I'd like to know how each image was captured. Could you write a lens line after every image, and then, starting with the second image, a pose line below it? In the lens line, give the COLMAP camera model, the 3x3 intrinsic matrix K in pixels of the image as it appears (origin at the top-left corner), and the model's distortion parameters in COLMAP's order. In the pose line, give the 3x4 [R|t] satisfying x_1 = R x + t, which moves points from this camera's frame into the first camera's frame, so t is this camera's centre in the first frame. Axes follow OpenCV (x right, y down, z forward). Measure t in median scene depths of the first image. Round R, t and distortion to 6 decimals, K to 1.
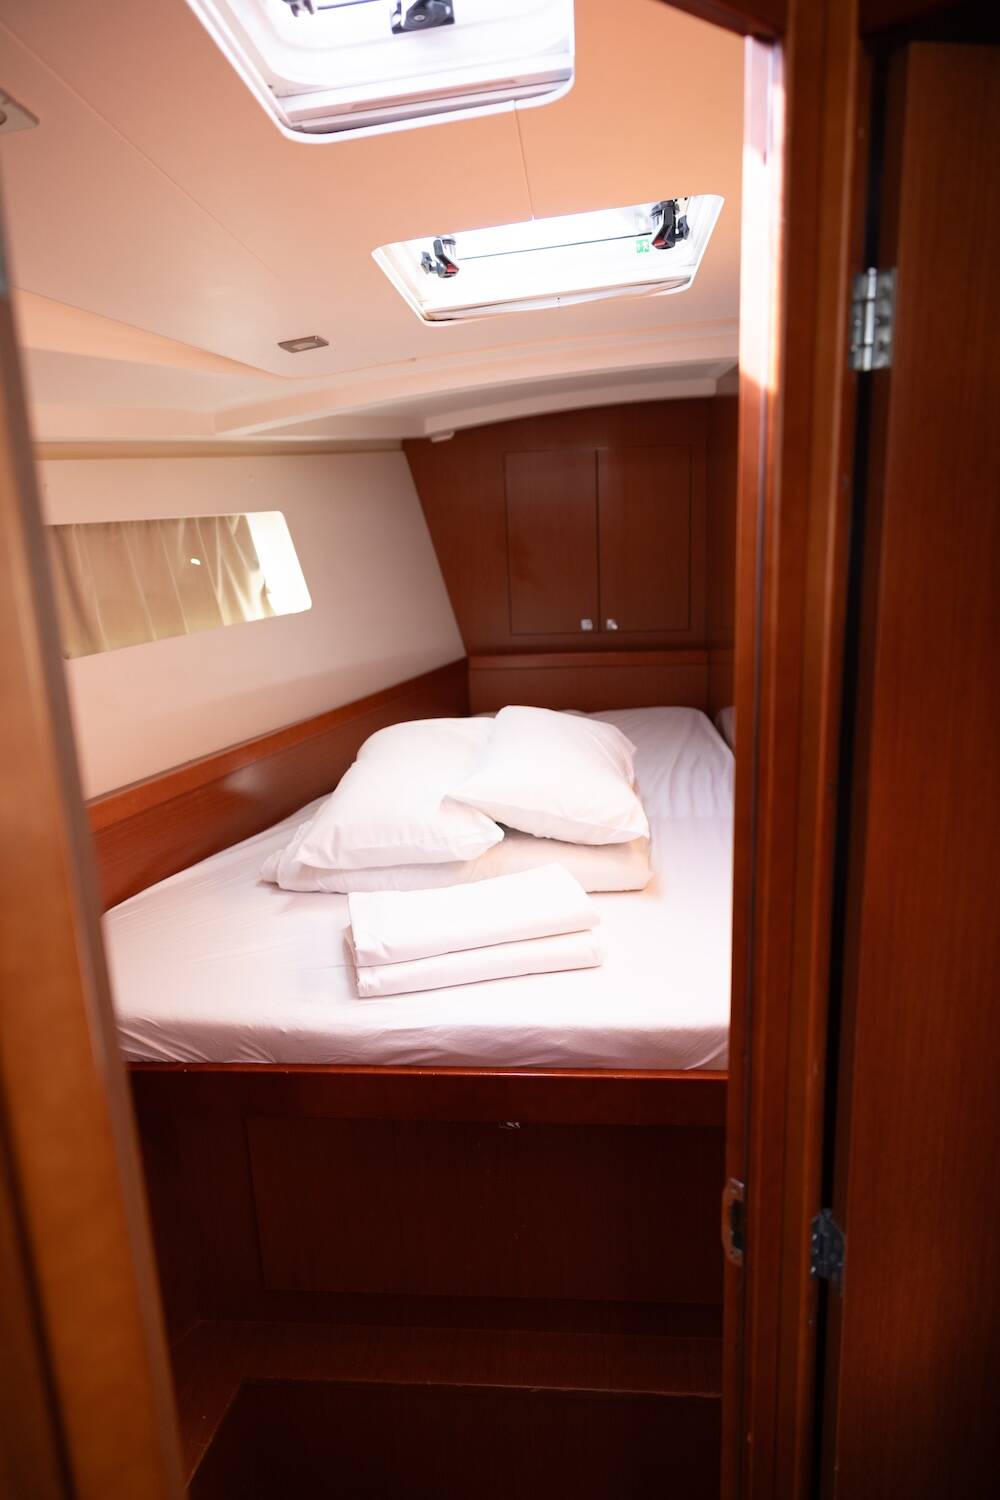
lens RADIAL K [[1011.6, 0, 500.0], [0, 1011.6, 750.0], [0, 0, 1]] dist [0.005253, 0.000872]
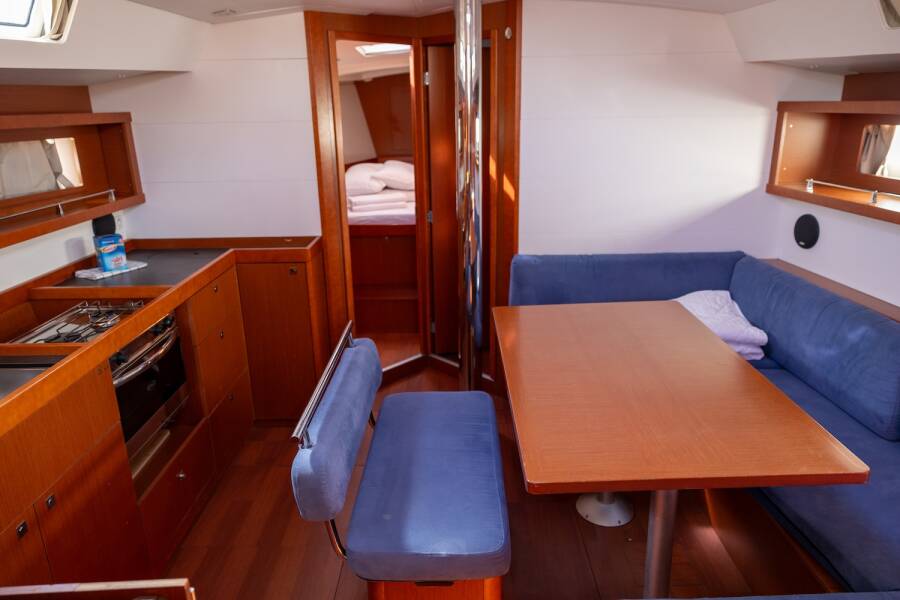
lens RADIAL K [[607.0, 0, 450.0], [0, 607.0, 300.0], [0, 0, 1]] dist [0.005253, 0.000872]
pose [[0.996948, -0.007598, 0.077704, 0.068652], [0.002398, 0.997764, 0.066793, 0.381410], [-0.078038, -0.066403, 0.994737, -1.493893]]
